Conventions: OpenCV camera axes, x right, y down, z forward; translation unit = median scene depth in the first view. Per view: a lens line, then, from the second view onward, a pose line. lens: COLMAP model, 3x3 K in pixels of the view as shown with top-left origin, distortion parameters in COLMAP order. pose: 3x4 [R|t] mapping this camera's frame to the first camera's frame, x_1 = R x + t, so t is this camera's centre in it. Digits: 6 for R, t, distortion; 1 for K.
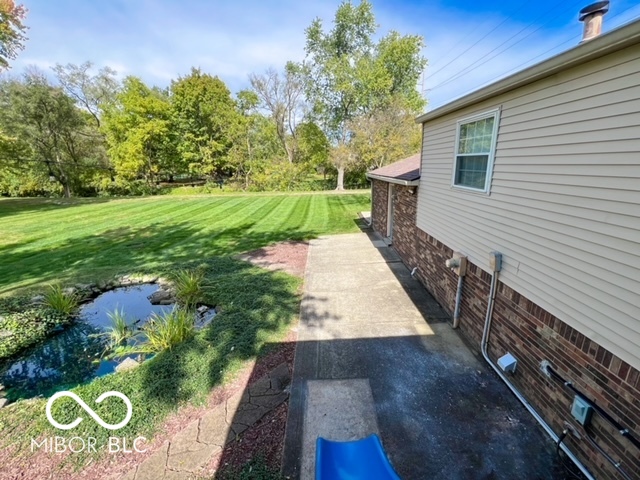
lens RADIAL K [[255.8, 0, 320.4], [0, 255.8, 237.6], [0, 0, 1]] dist [0.000165, -0.000016]
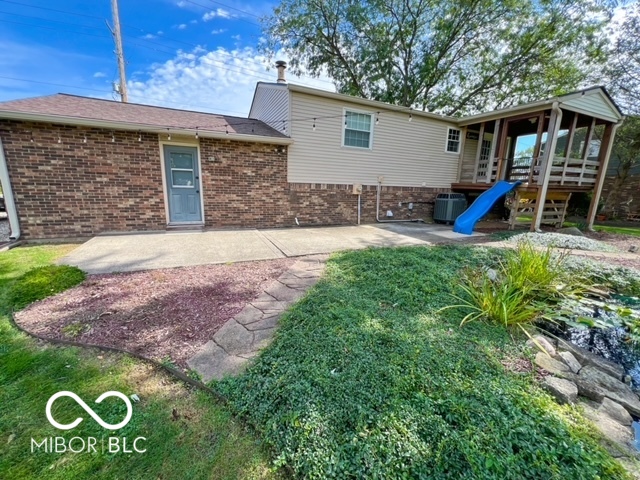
lens RADIAL K [[255.8, 0, 319.1], [0, 255.8, 243.3], [0, 0, 1]] dist [0.000165, -0.000016]
pose [[-0.399980, -0.154077, 0.903480, -1.320995], [0.237415, 0.934703, 0.264508, -0.103751], [-0.885240, 0.320298, -0.337282, 2.403245]]
